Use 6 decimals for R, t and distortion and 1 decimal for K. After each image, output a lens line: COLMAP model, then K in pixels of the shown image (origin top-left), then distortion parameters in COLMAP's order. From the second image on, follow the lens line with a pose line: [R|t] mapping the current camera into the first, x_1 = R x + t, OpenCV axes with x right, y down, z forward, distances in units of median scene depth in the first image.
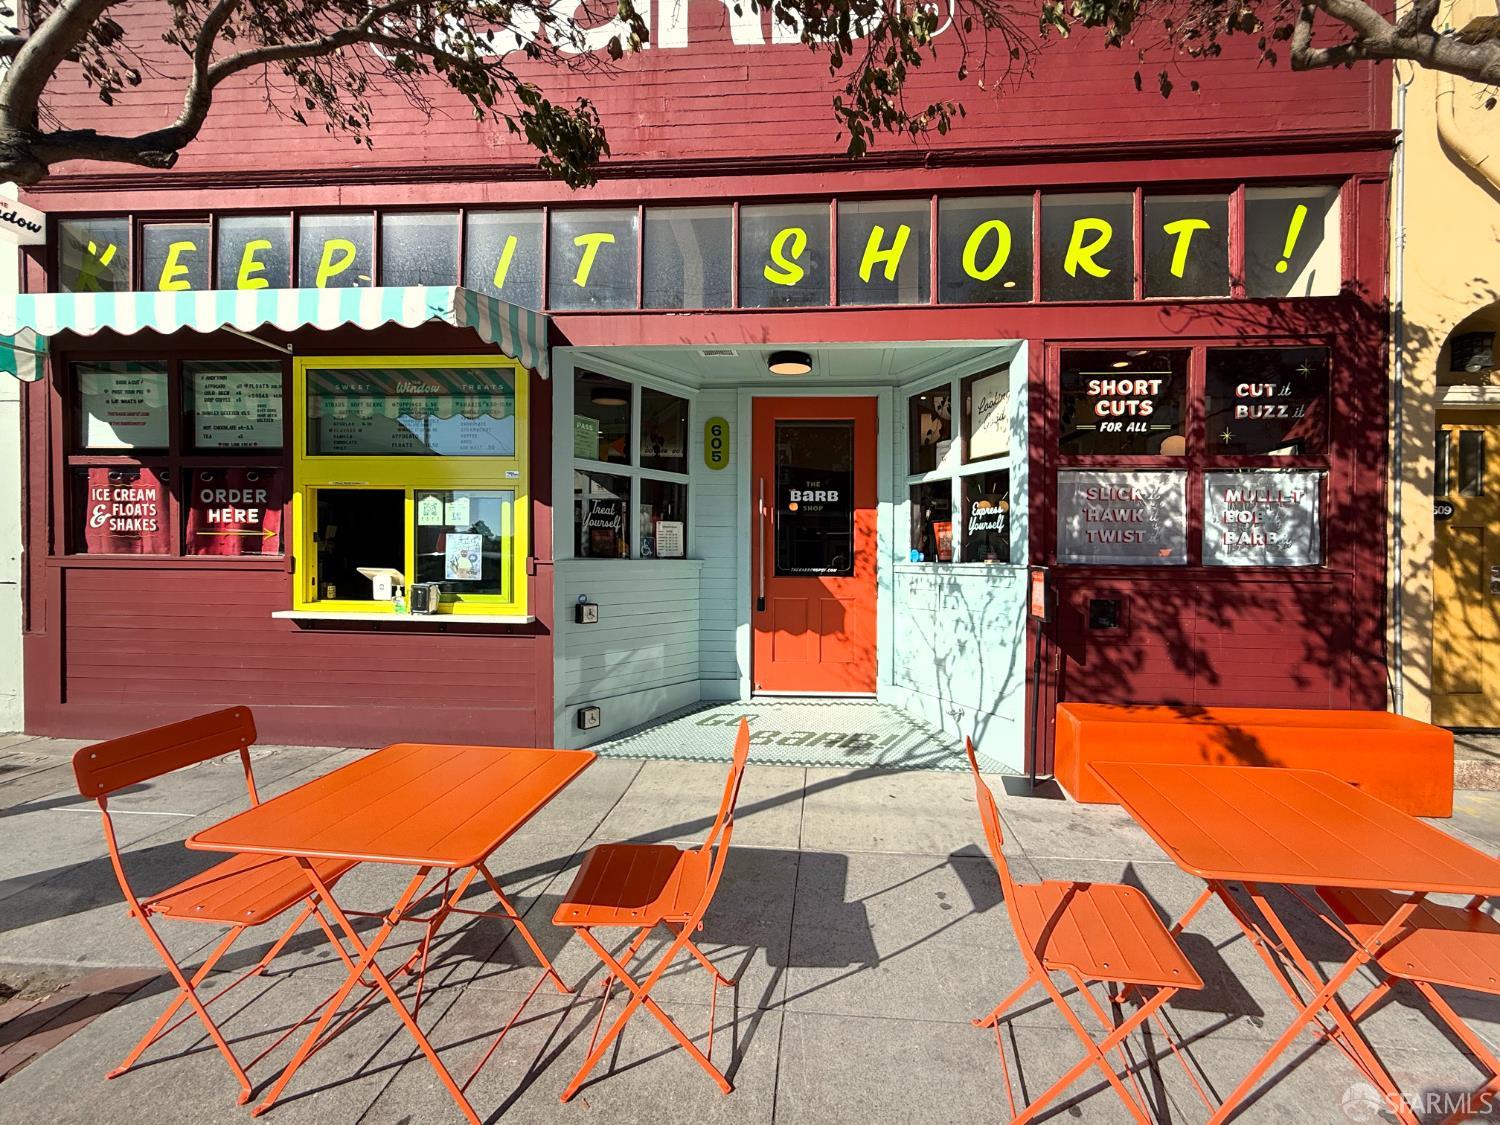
lens RADIAL K [[668.8, 0, 750.9], [0, 668.8, 564.6], [0, 0, 1]] dist [-0.005580, -0.000021]
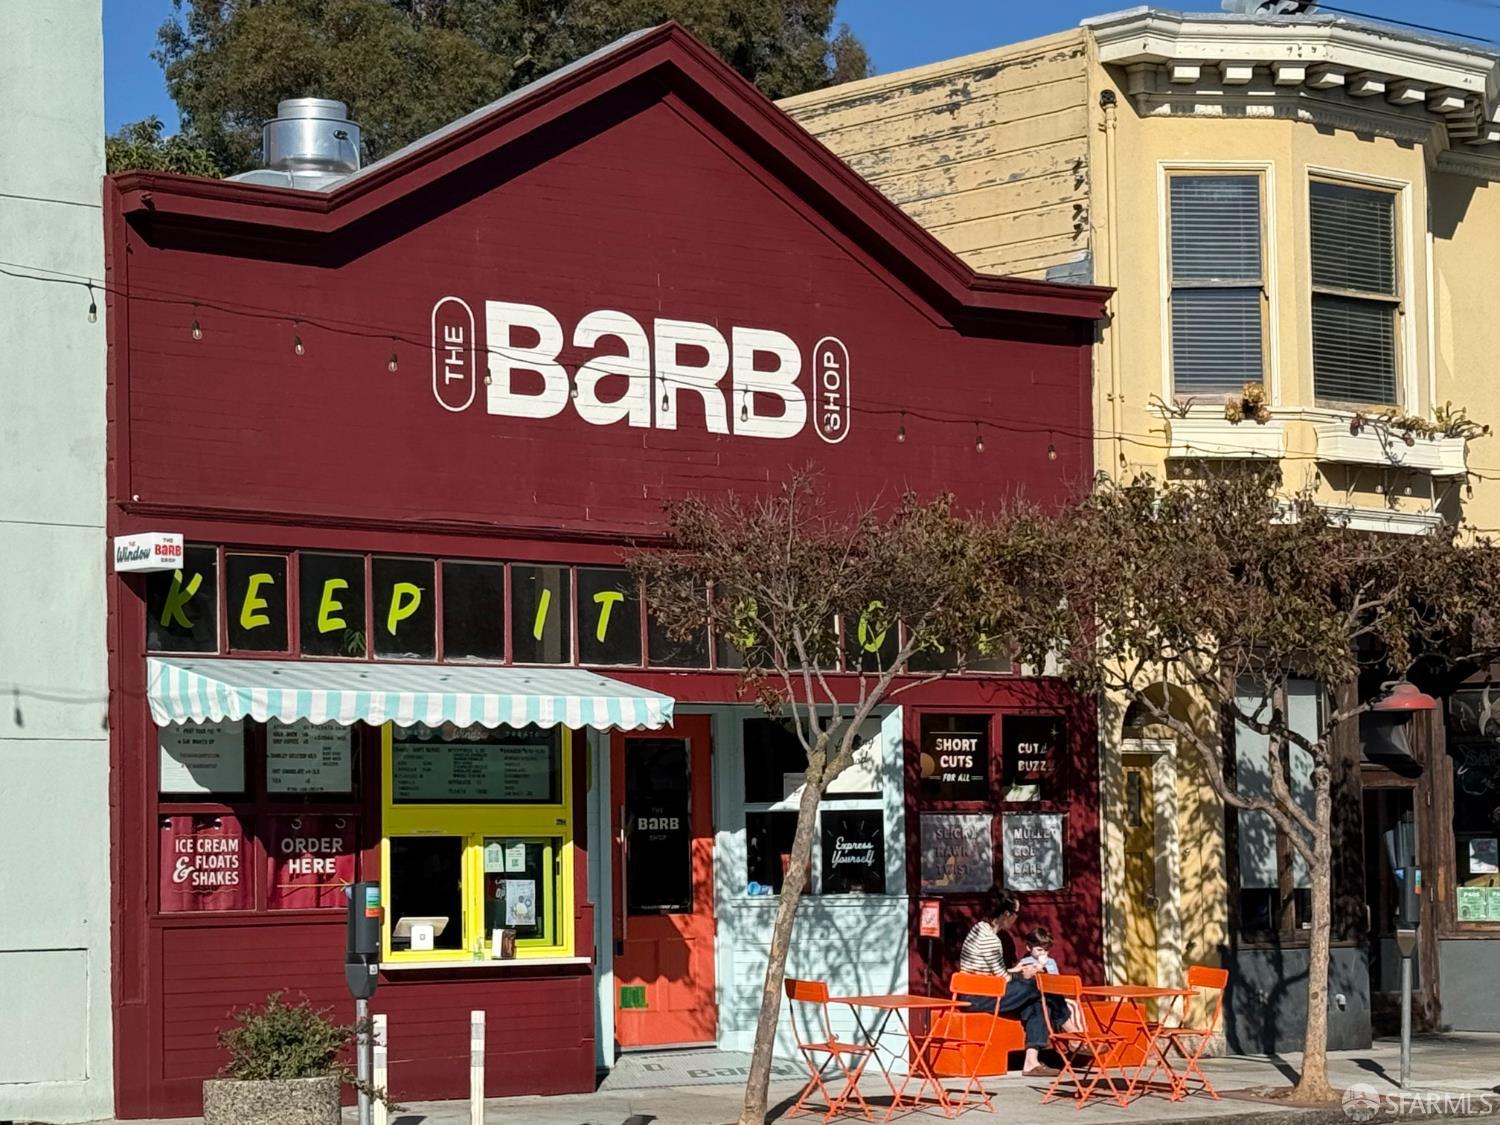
lens RADIAL K [[3645.7, 0, 749.4], [0, 3645.7, 562.7], [0, 0, 1]] dist [0.081283, 0.000000]
pose [[0.702010, 0.036240, 0.711244, -4.174734], [0.027555, 0.996574, -0.077976, -0.084040], [-0.711633, 0.074338, 0.698607, -3.190178]]
